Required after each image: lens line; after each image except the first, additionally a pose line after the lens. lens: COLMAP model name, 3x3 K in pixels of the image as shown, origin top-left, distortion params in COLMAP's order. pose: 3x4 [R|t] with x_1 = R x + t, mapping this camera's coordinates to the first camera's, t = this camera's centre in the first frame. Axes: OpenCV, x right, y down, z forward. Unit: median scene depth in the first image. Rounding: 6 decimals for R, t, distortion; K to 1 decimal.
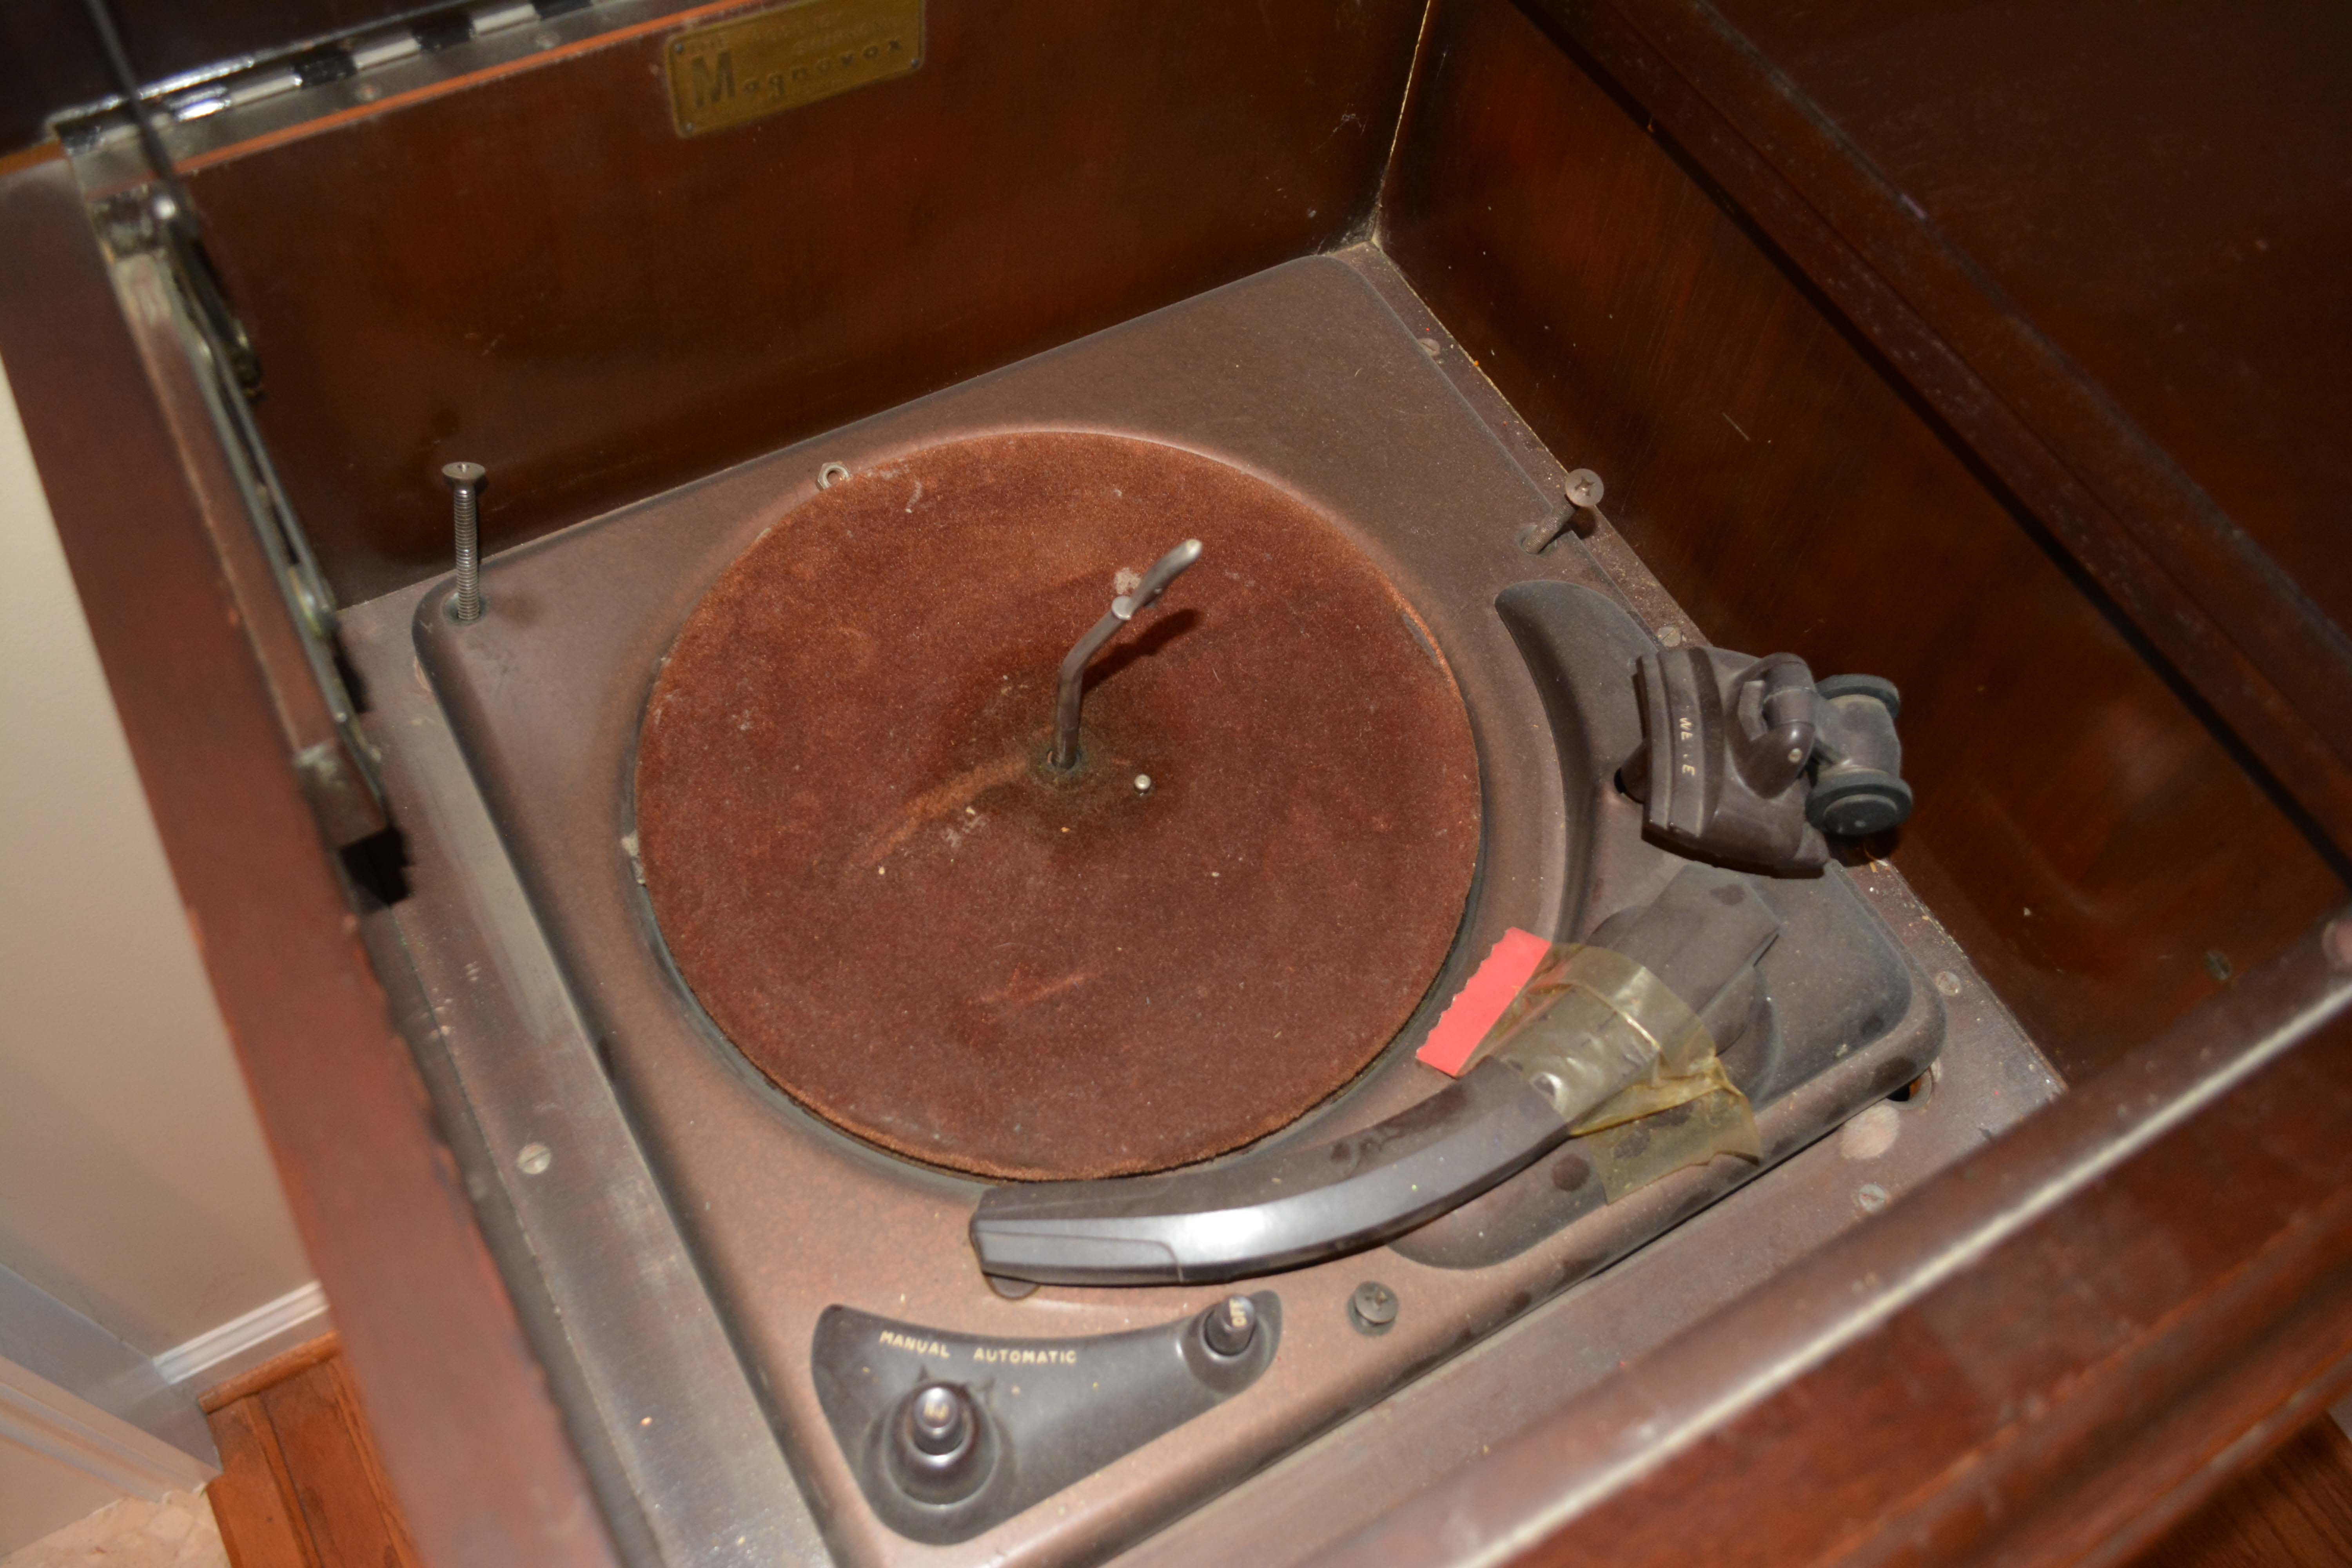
lens RADIAL K [[1884.2, 0, 1144.6], [0, 1884.2, 830.1], [0, 0, 1]] dist [-0.094720, 0.000187]
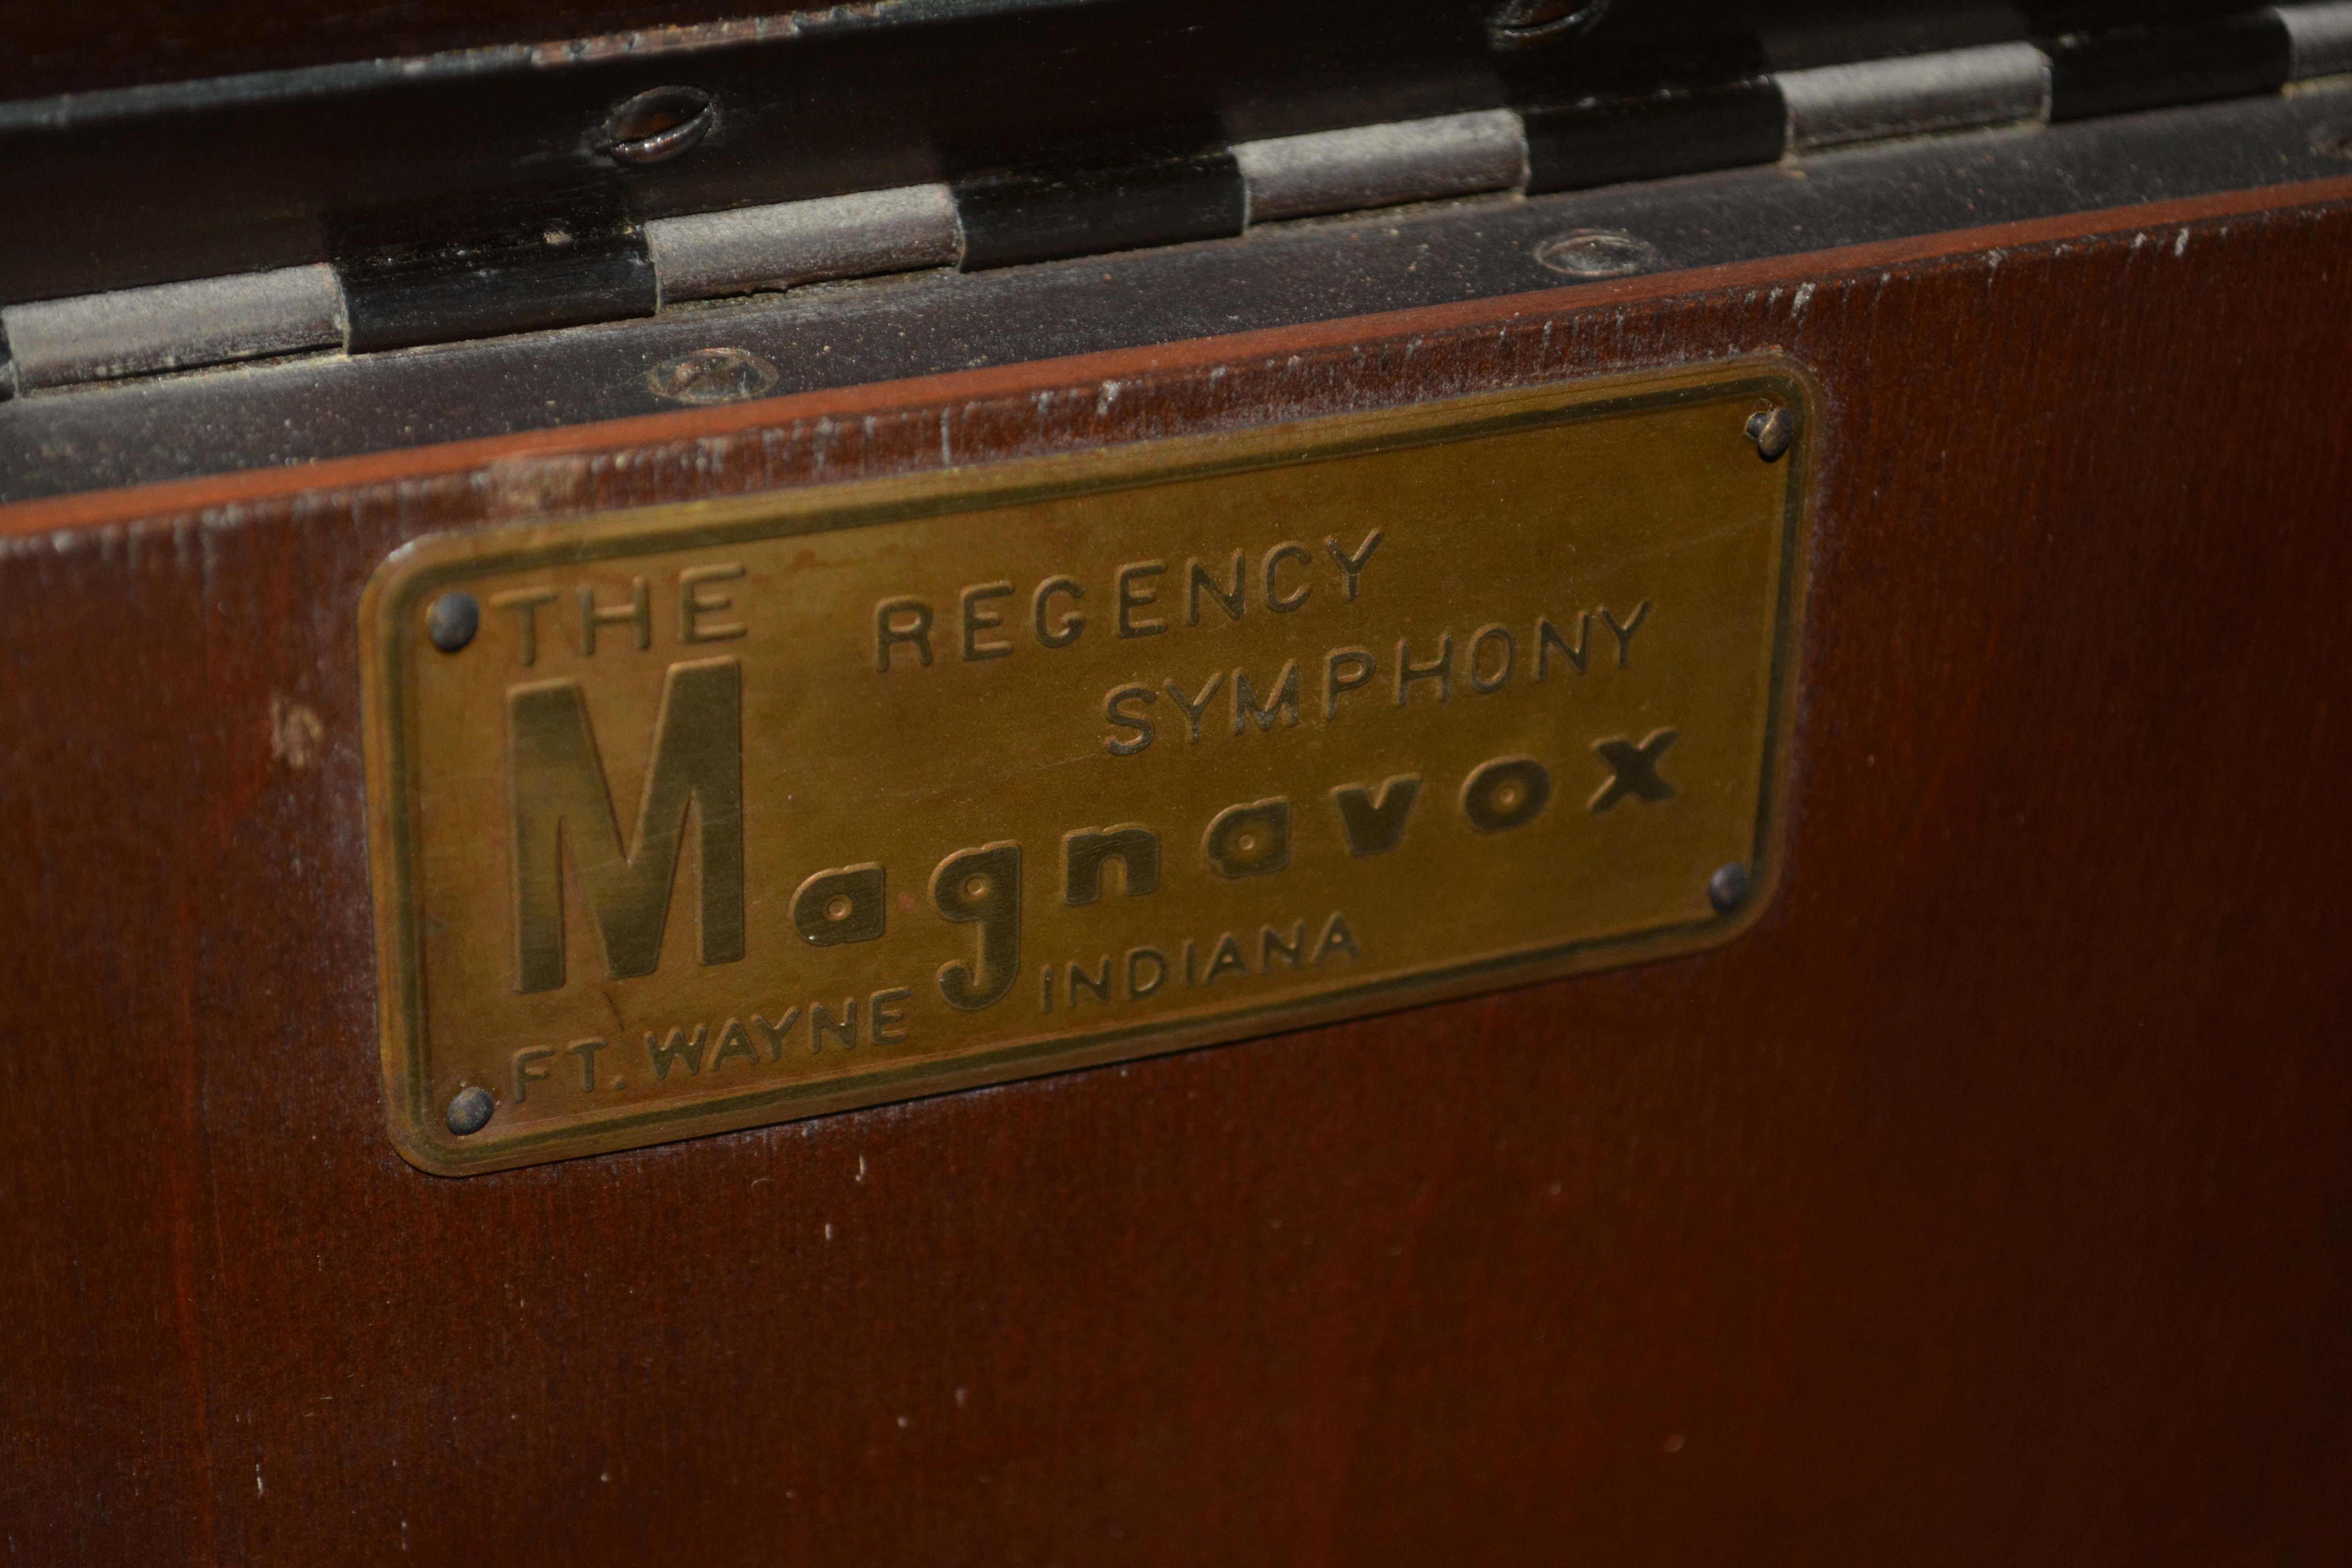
lens RADIAL K [[5301.1, 0, 1168.4], [0, 5301.1, 880.0], [0, 0, 1]] dist [0.055862, 0.068831]
pose [[0.990258, 0.006394, -0.139100, -0.108995], [-0.079334, 0.846868, -0.525852, -0.136864], [0.114437, 0.531765, 0.839125, 0.565692]]
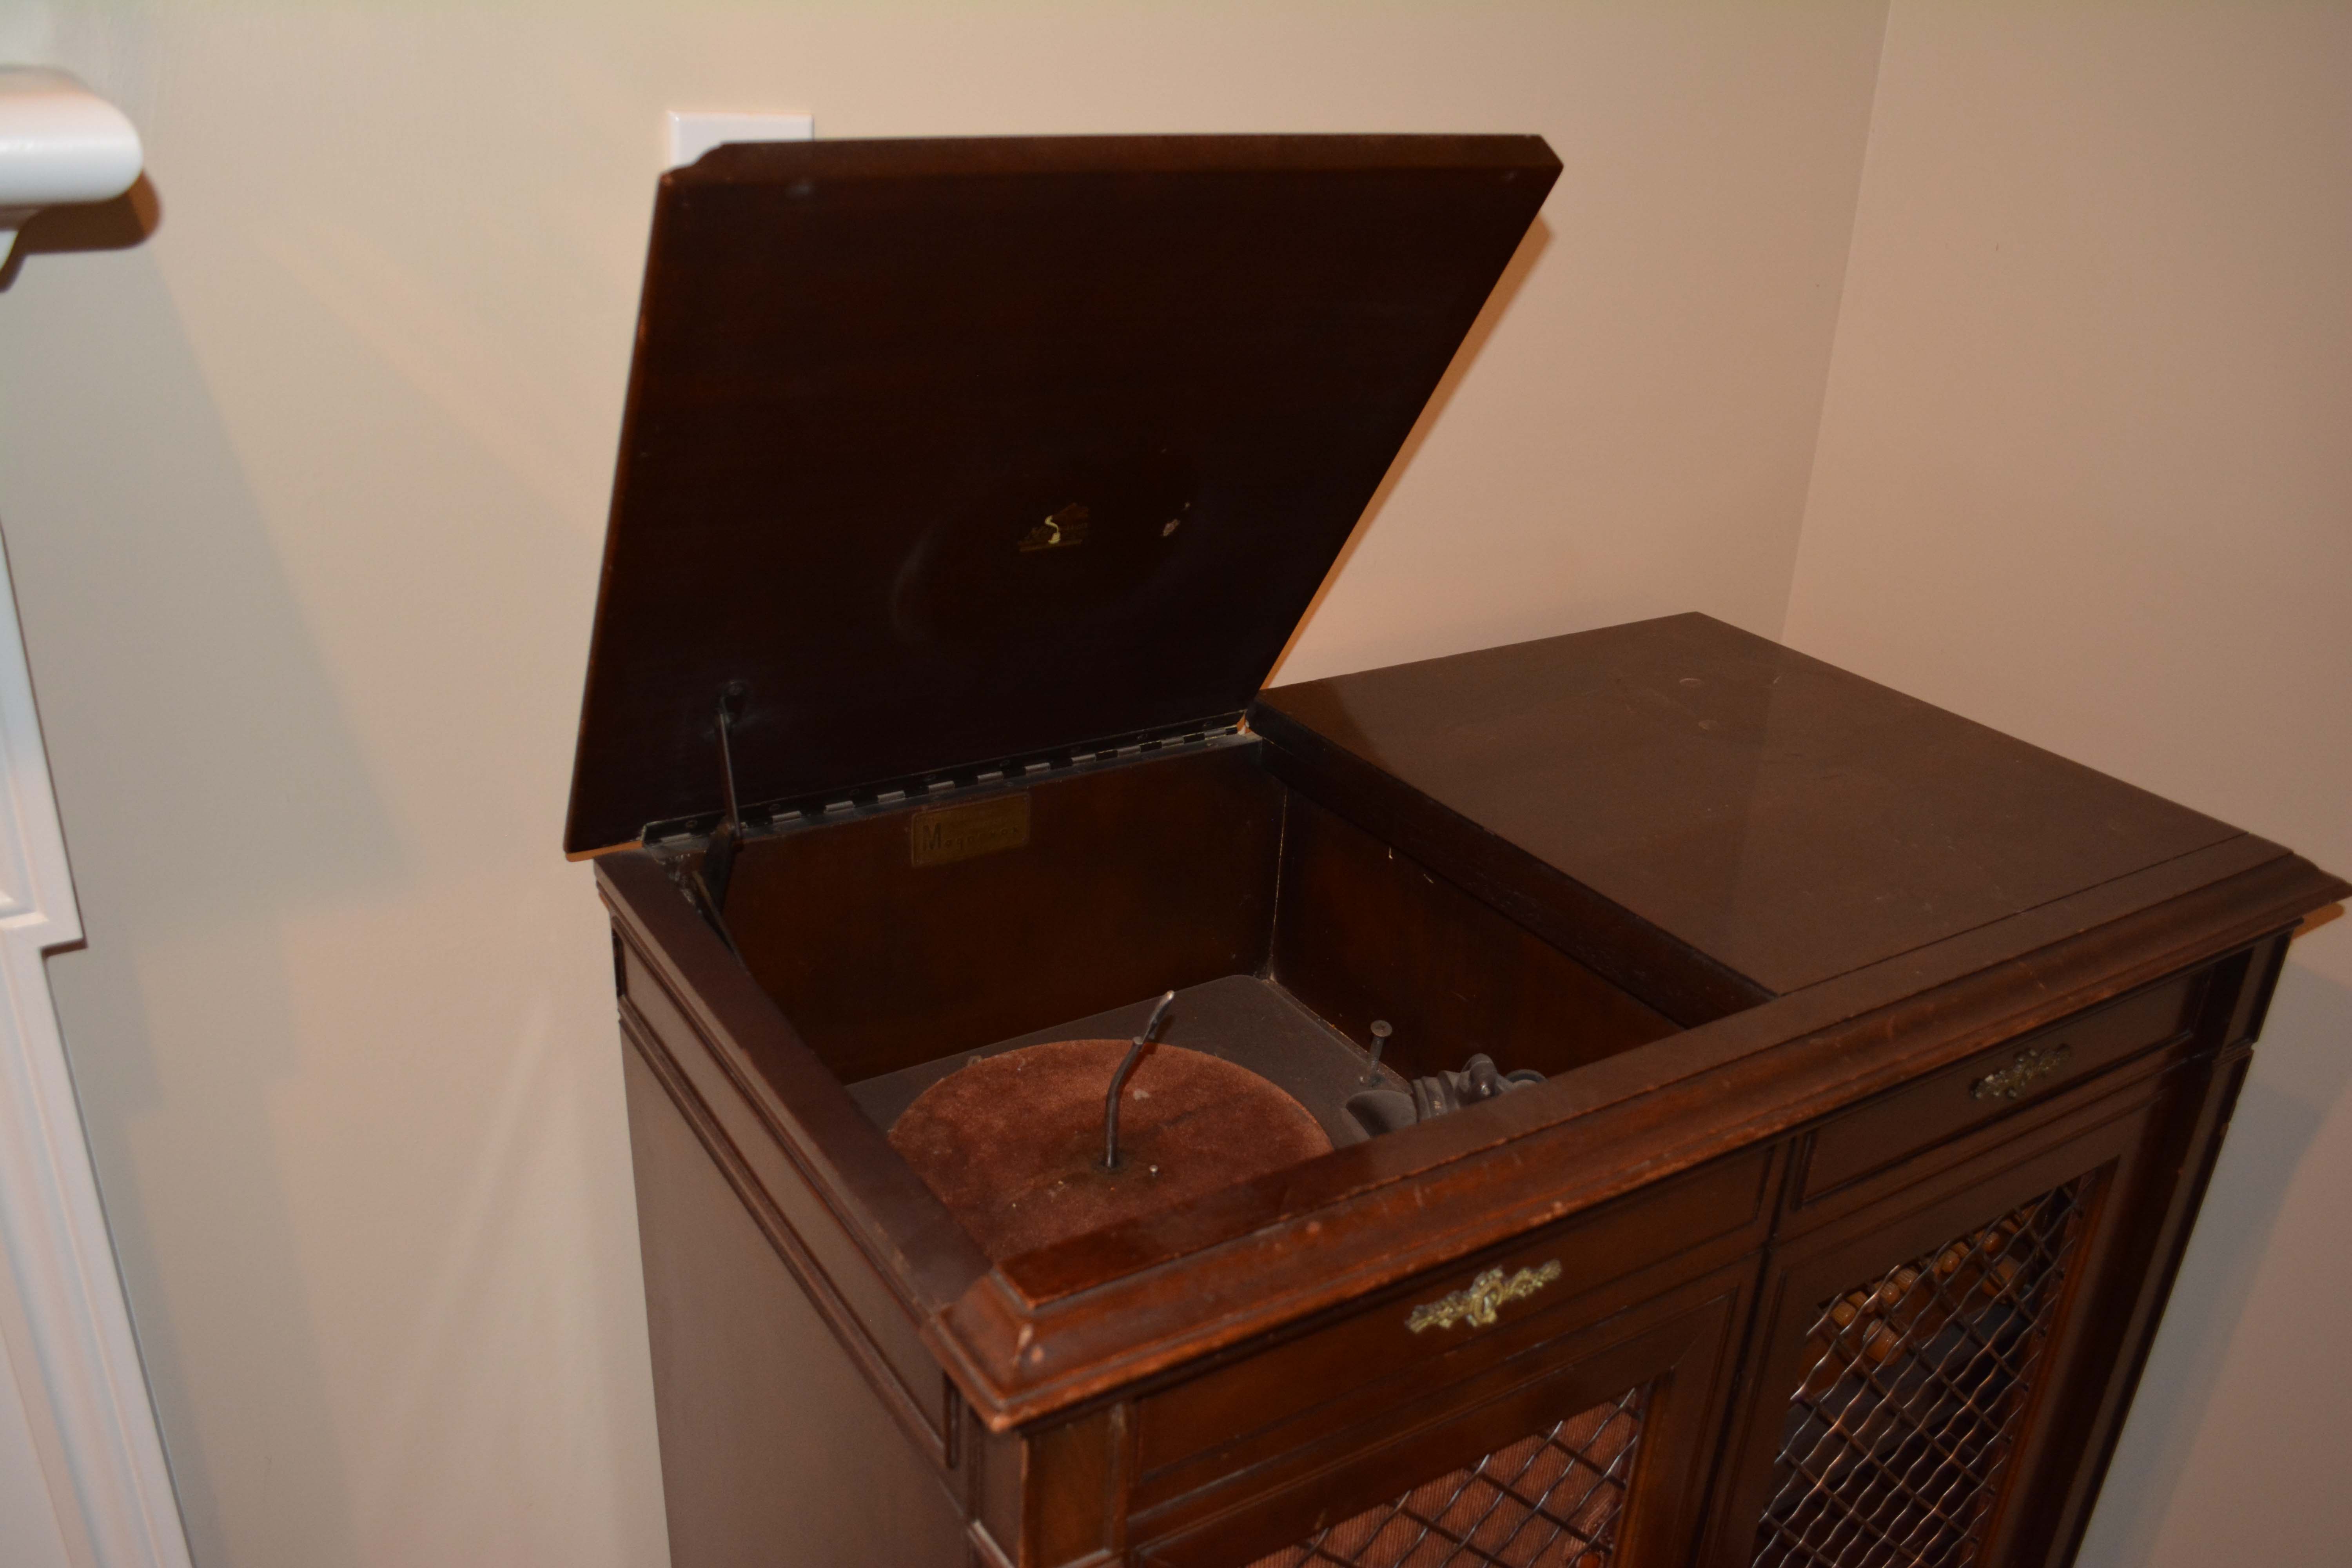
lens RADIAL K [[1884.2, 0, 1144.6], [0, 1884.2, 830.1], [0, 0, 1]] dist [-0.094720, 0.000187]
pose [[0.998713, -0.047616, 0.017479, -0.028151], [0.048997, 0.816521, -0.575232, 0.804163], [0.013118, 0.575348, 0.817803, -0.729340]]
